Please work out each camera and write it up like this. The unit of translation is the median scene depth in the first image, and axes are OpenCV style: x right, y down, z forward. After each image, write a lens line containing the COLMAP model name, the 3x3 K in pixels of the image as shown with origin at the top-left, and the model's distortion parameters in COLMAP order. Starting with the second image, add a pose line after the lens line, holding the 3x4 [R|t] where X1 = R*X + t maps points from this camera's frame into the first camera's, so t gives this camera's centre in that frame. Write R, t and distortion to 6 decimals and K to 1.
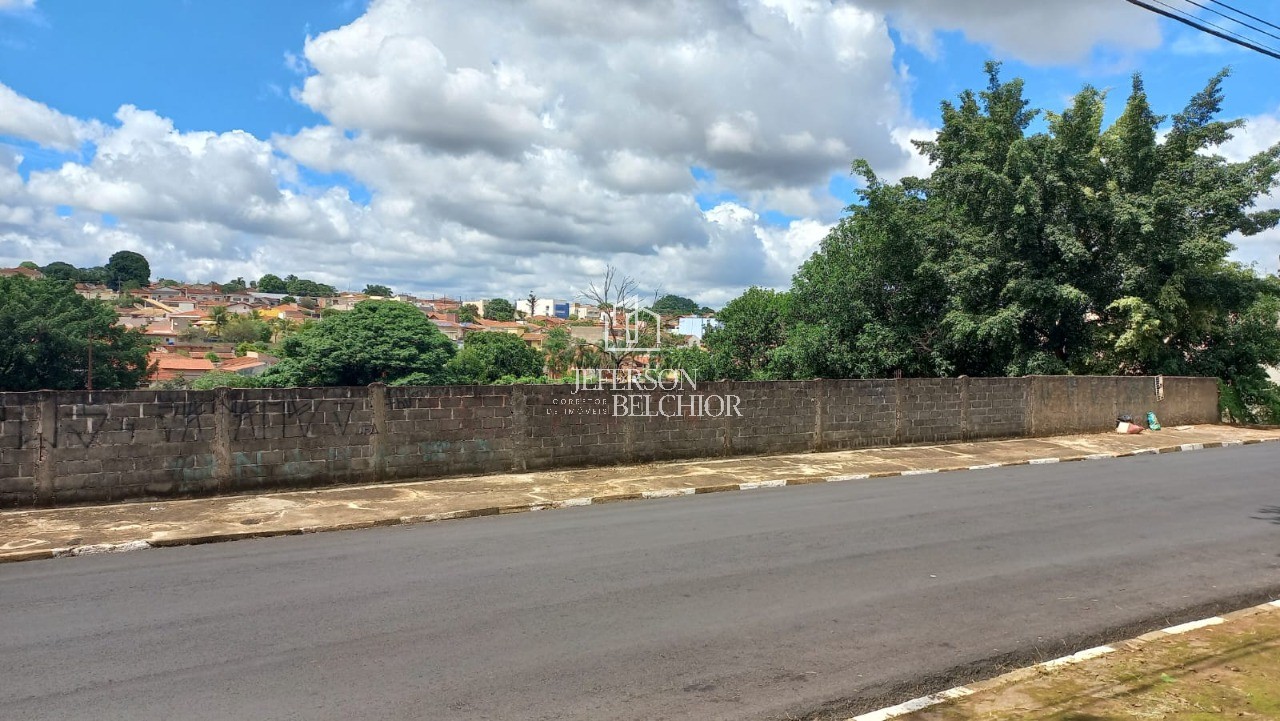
lens RADIAL K [[951.5, 0, 606.9], [0, 951.5, 357.8], [0, 0, 1]] dist [-0.005189, -0.000654]
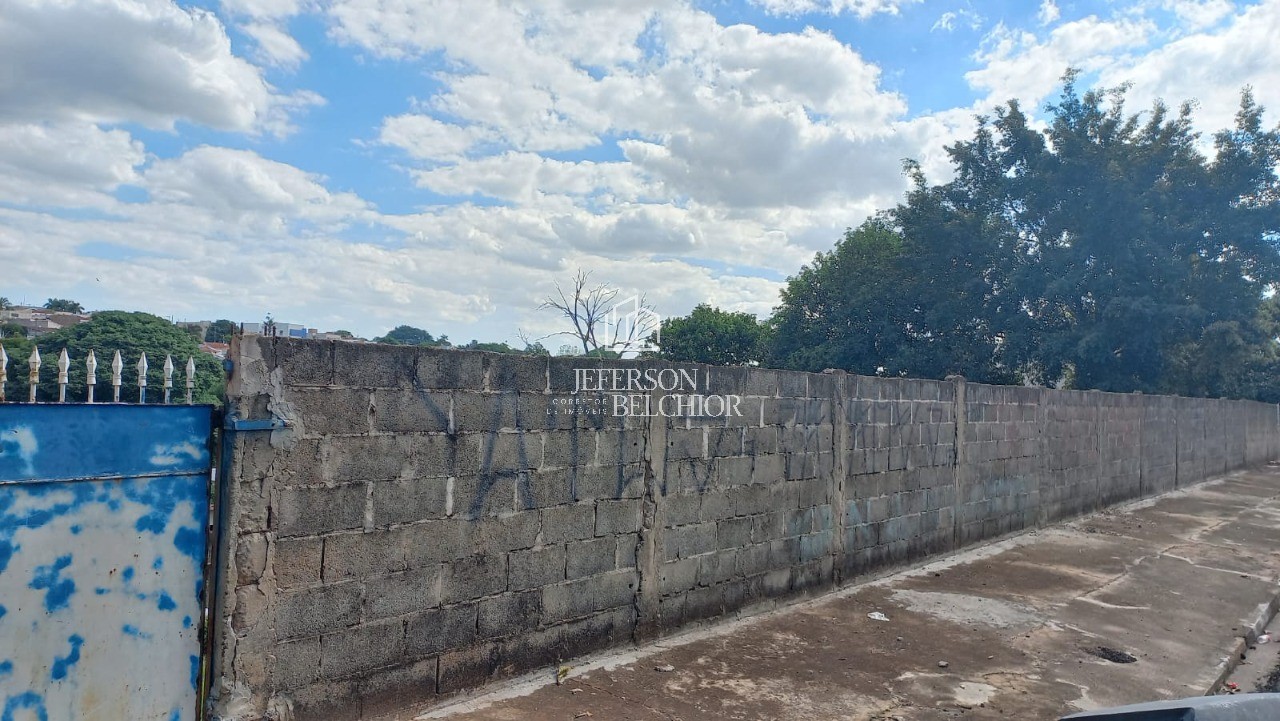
lens RADIAL K [[964.1, 0, 628.5], [0, 964.1, 355.7], [0, 0, 1]] dist [0.094368, -0.085065]
pose [[0.956918, 0.031068, 0.288691, -0.695718], [-0.020045, 0.998955, -0.041063, 0.049003], [-0.289665, 0.033507, 0.956541, 0.572655]]
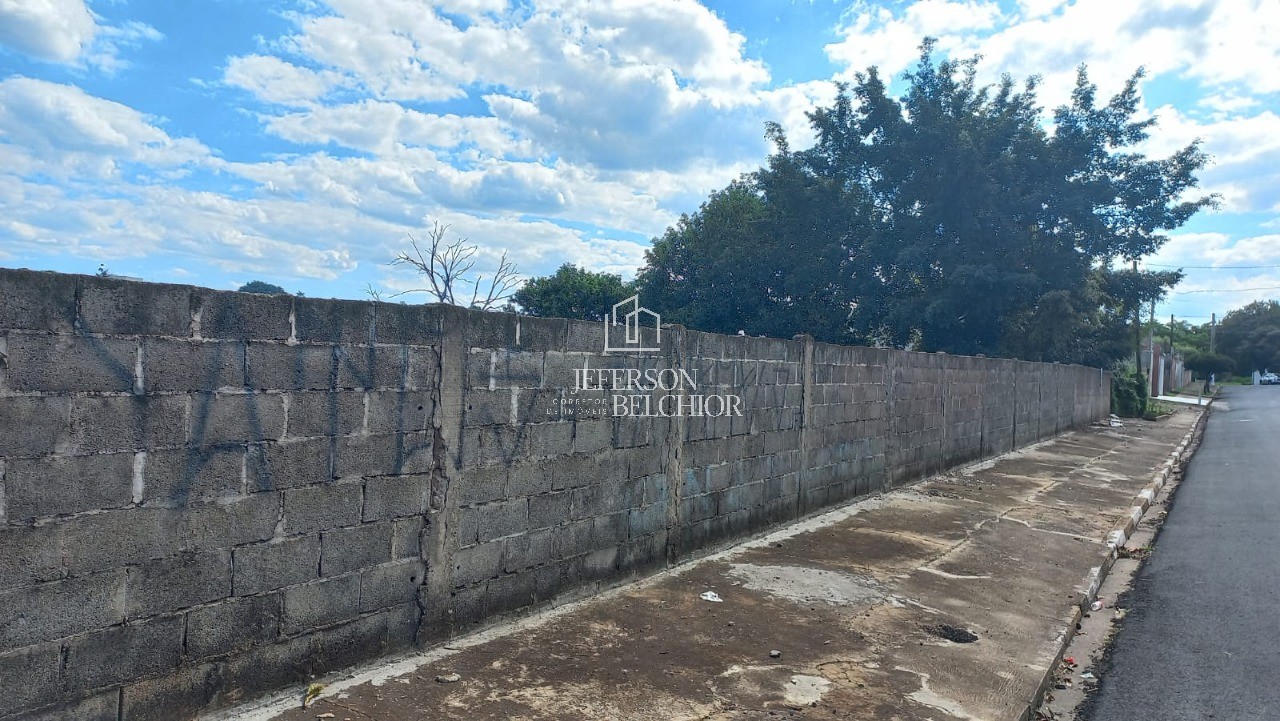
lens RADIAL K [[964.1, 0, 628.5], [0, 964.1, 355.7], [0, 0, 1]] dist [0.094368, -0.085065]
pose [[0.909084, 0.027809, 0.415683, -0.649859], [-0.028165, 0.999589, -0.005278, 0.051088], [-0.415659, -0.006910, 0.909494, 0.625836]]
